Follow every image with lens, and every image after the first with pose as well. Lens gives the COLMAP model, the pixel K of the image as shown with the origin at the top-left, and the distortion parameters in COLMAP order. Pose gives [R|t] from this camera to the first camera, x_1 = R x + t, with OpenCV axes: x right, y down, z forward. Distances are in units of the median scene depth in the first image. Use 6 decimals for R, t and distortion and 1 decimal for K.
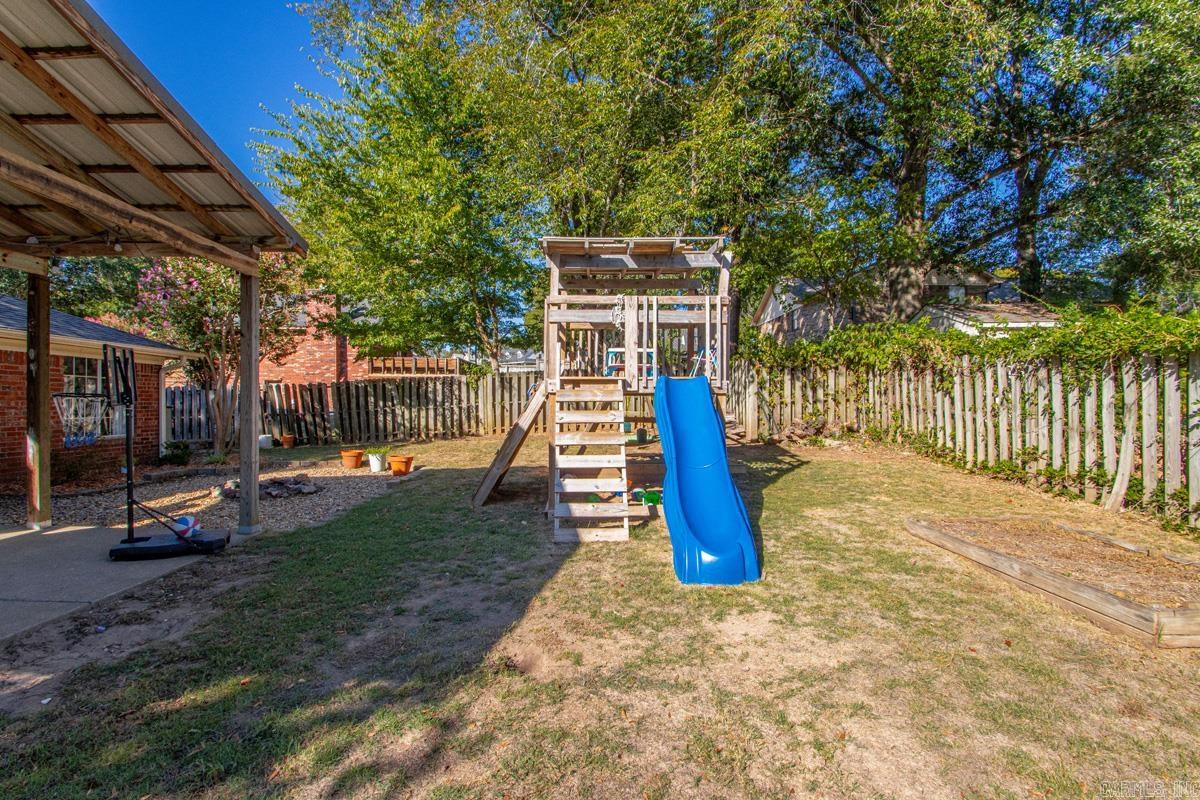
lens RADIAL K [[559.5, 0, 585.4], [0, 559.5, 402.8], [0, 0, 1]] dist [0.007632, -0.012079]
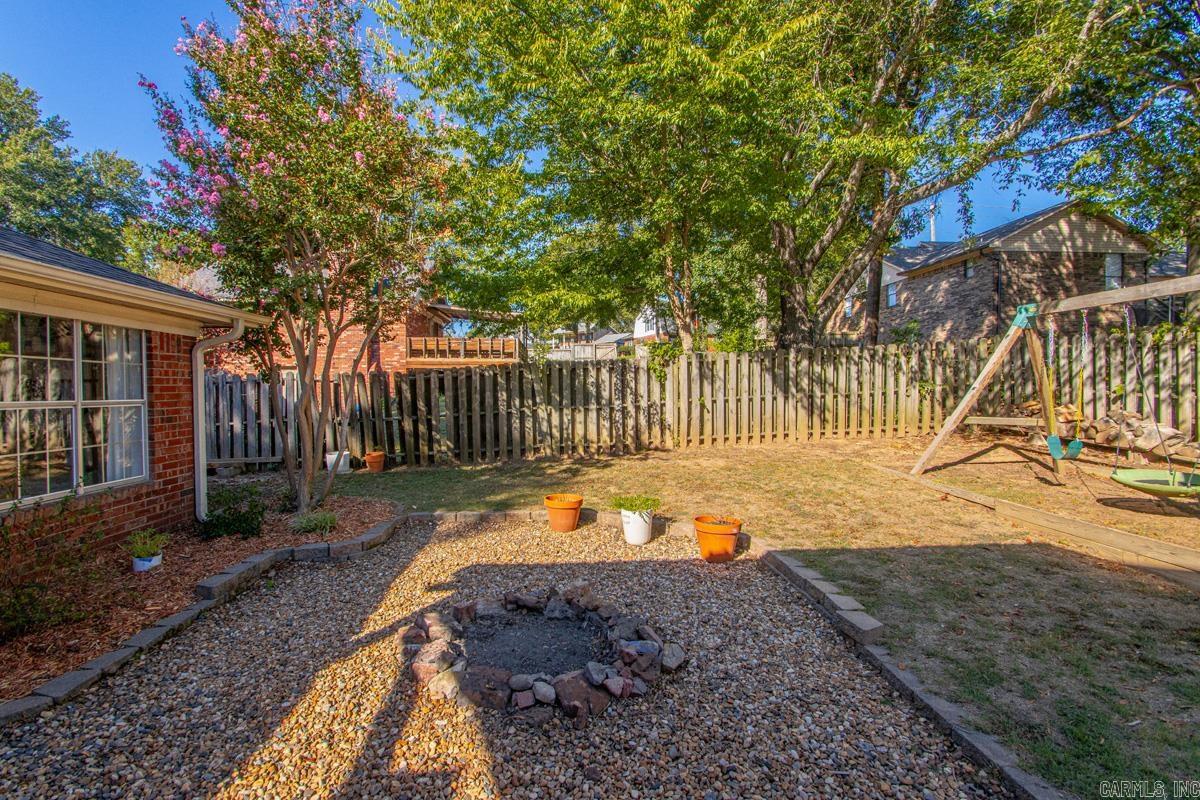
lens RADIAL K [[559.5, 0, 585.4], [0, 559.5, 402.8], [0, 0, 1]] dist [0.007632, -0.012079]
pose [[0.999170, -0.004392, 0.040505, -0.412752], [0.003351, 0.999663, 0.025736, -0.018405], [-0.040604, -0.025579, 0.998848, 0.458518]]
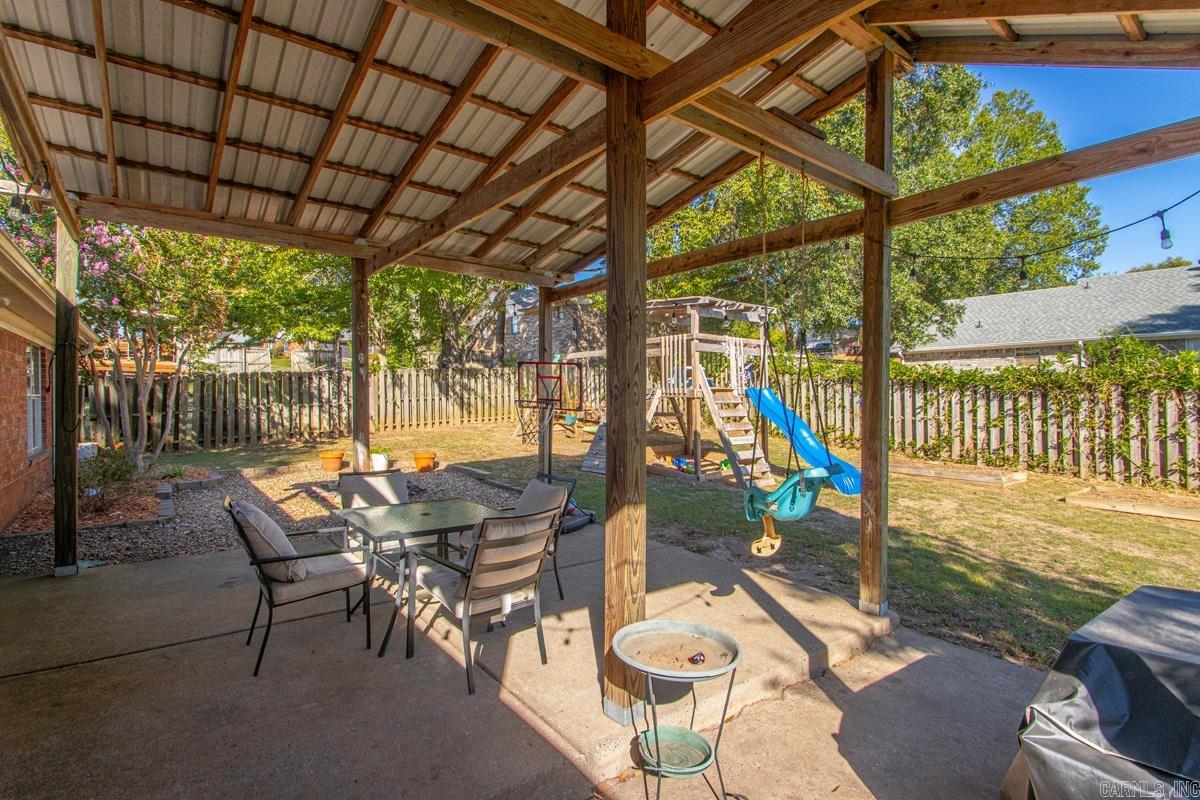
lens RADIAL K [[559.5, 0, 585.4], [0, 559.5, 402.8], [0, 0, 1]] dist [0.007632, -0.012079]
pose [[0.793603, -0.005224, 0.608414, -0.644612], [-0.004162, 0.999893, 0.014013, -0.012548], [-0.608422, -0.013653, 0.793496, -0.007982]]
